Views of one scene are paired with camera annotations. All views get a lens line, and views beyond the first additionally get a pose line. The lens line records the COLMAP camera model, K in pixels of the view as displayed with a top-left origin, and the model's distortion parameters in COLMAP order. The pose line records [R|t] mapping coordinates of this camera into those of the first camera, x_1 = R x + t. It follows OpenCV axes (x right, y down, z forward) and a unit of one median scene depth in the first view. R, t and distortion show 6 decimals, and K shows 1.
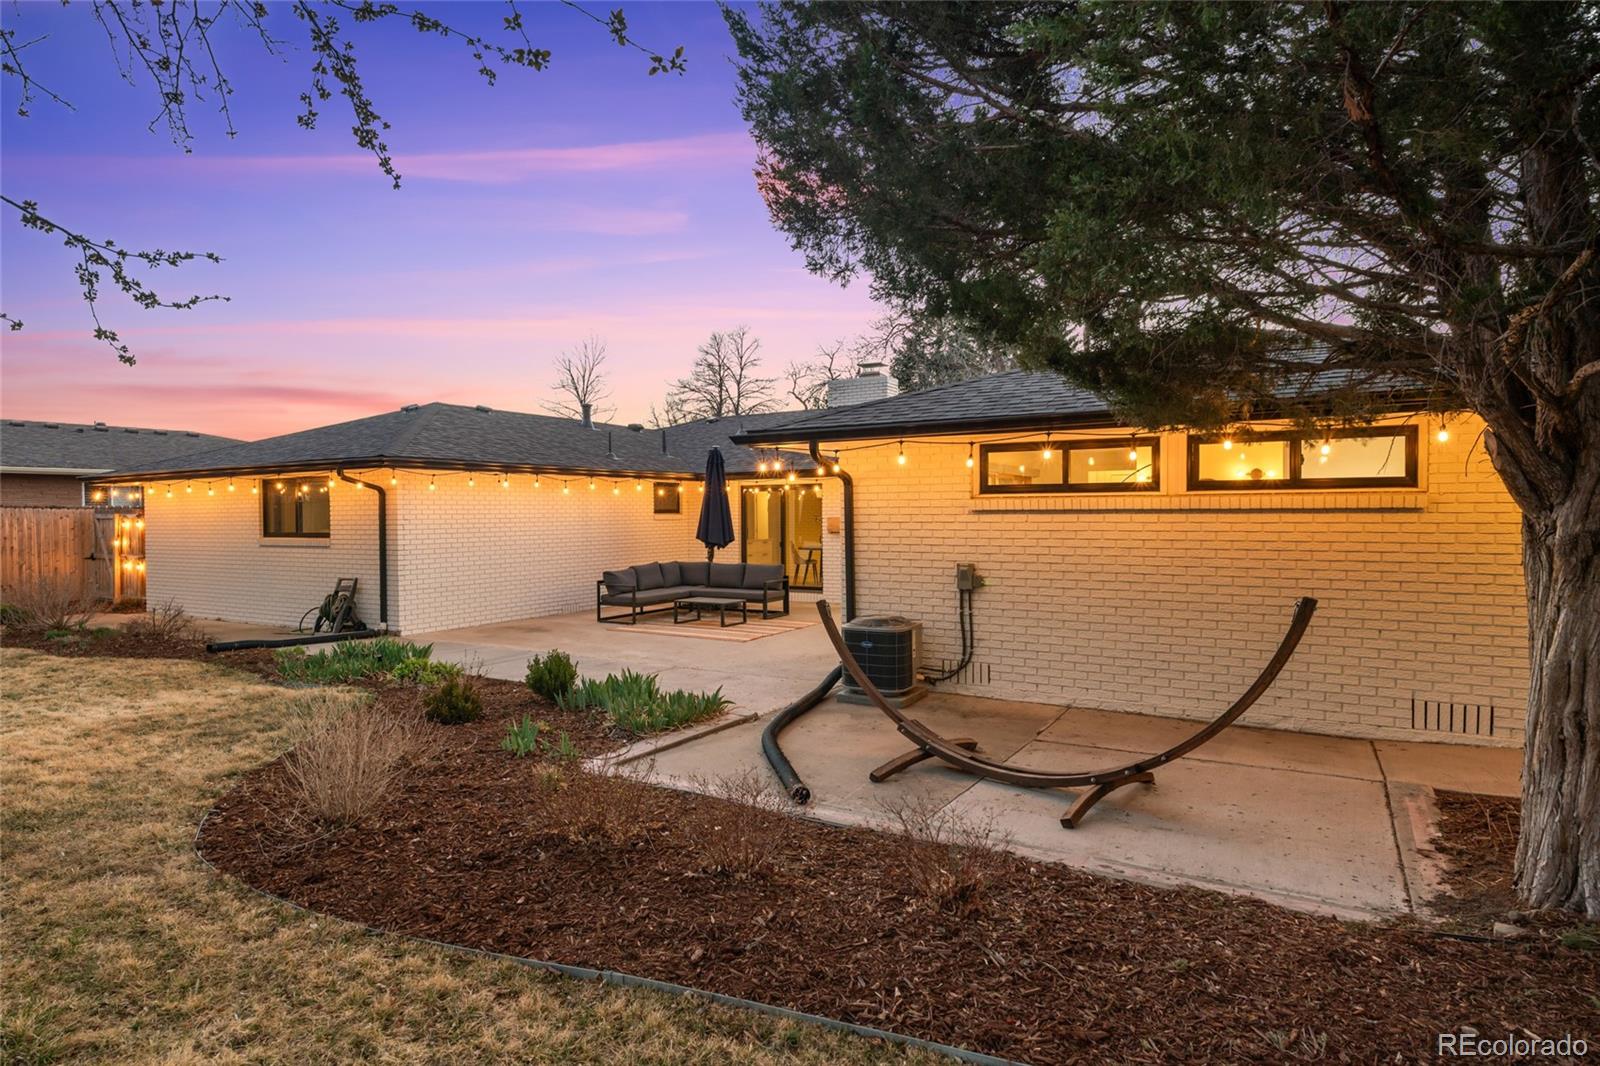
lens RADIAL K [[929.1, 0, 800.0], [0, 929.1, 533.0], [0, 0, 1]] dist [-0.003418, -0.001053]
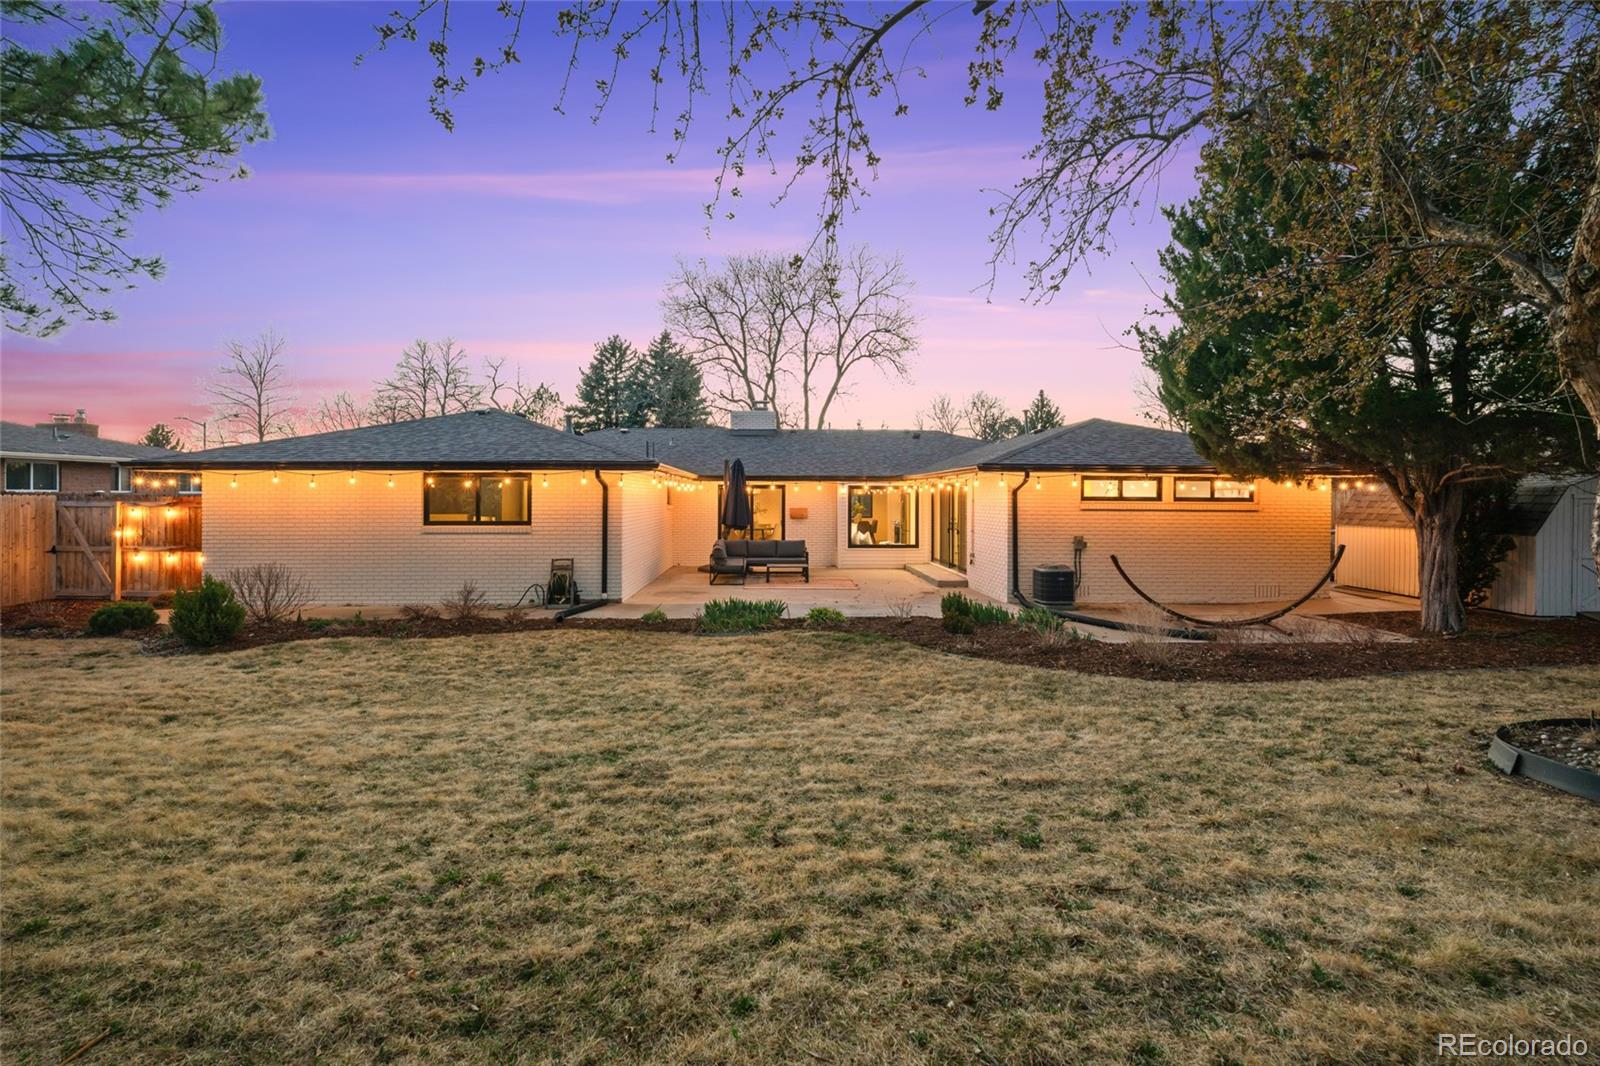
lens RADIAL K [[731.6, 0, 800.0], [0, 731.6, 533.0], [0, 0, 1]] dist [0.002067, 0.000222]
pose [[0.832163, -0.013106, 0.554377, -0.709665], [0.000764, 0.999747, 0.022489, -0.006561], [-0.554531, -0.018291, 0.831962, 0.030485]]
